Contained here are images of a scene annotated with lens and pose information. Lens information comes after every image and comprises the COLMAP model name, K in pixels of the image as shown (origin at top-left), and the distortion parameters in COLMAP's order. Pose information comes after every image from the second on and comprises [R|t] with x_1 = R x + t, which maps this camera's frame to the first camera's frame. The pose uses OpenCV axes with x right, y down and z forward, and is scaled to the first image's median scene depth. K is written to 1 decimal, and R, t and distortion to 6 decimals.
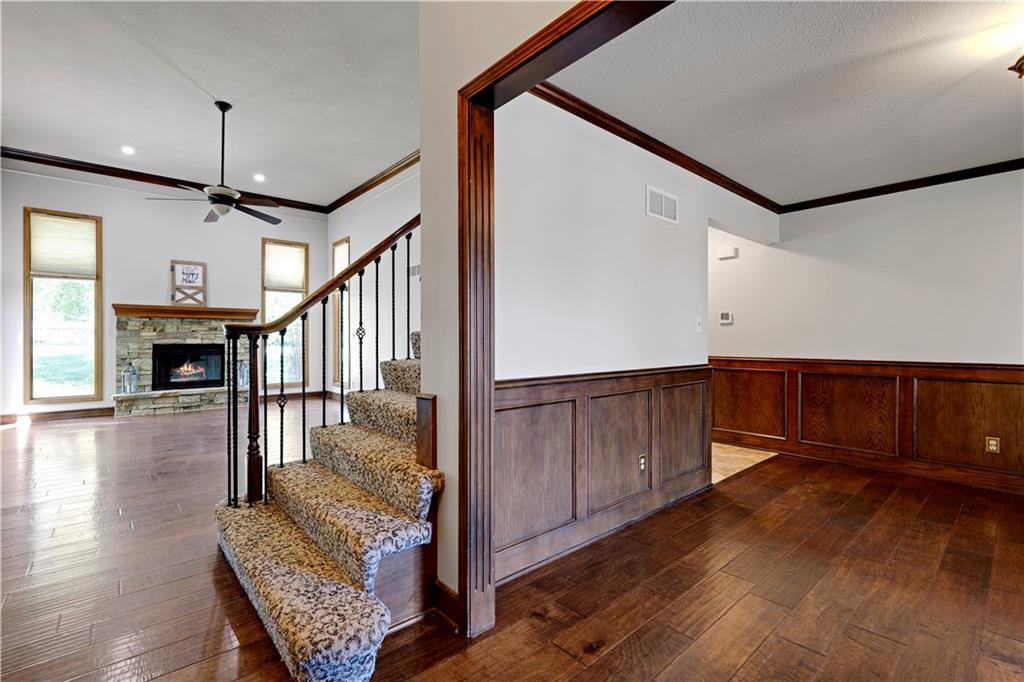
lens RADIAL K [[460.0, 0, 512.8], [0, 460.0, 340.5], [0, 0, 1]] dist [-0.000926, 0.000454]
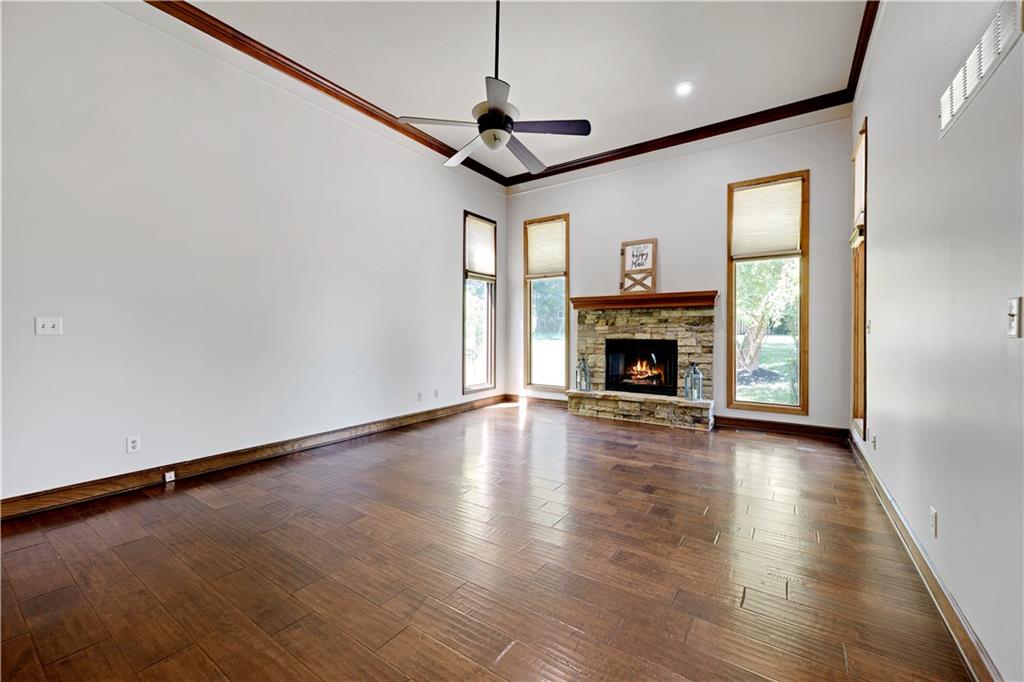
lens RADIAL K [[407.0, 0, 511.9], [0, 407.0, 334.0], [0, 0, 1]] dist [-0.000967, 0.000117]
pose [[0.252819, 0.006856, -0.967489, -0.050345], [-0.004163, 0.999973, 0.005999, -0.006087], [0.967505, 0.002511, 0.252840, 0.612921]]
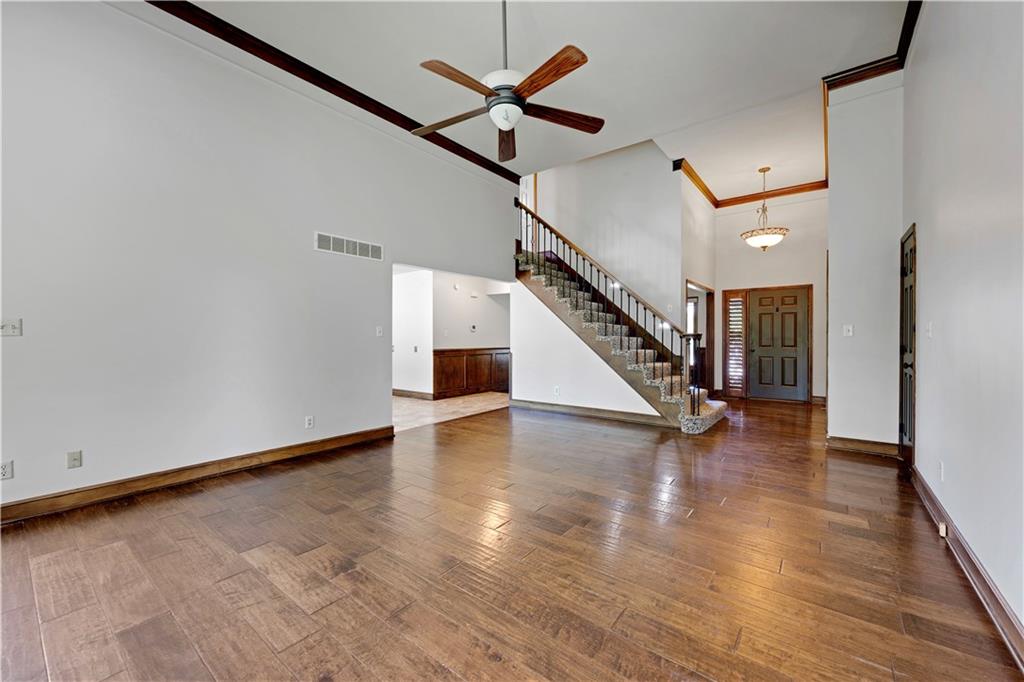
lens RADIAL K [[407.0, 0, 508.3], [0, 407.0, 339.0], [0, 0, 1]] dist [-0.000967, 0.000117]
pose [[-0.181142, -0.000129, 0.983457, -0.798445], [0.001295, 0.999999, 0.000370, -0.001785], [-0.983456, 0.001340, -0.181142, 0.763603]]
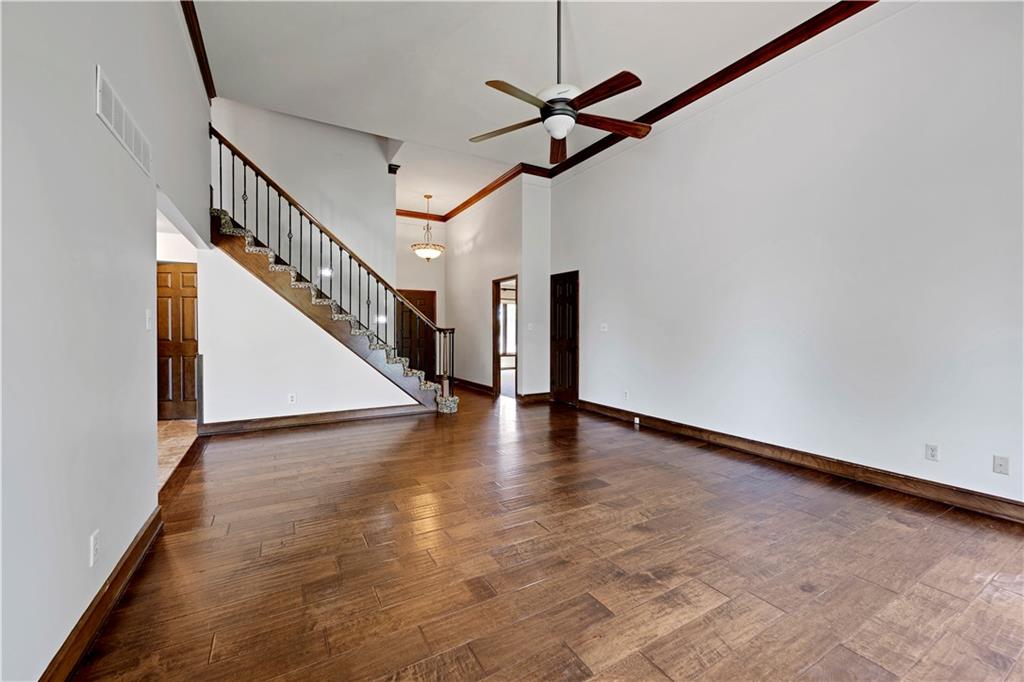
lens RADIAL K [[407.0, 0, 510.6], [0, 407.0, 335.7], [0, 0, 1]] dist [-0.000967, 0.000117]
pose [[-0.980272, -0.000981, 0.197650, -0.476624], [0.001522, 0.999921, 0.012511, -0.004864], [-0.197646, 0.012565, -0.980193, 1.087399]]
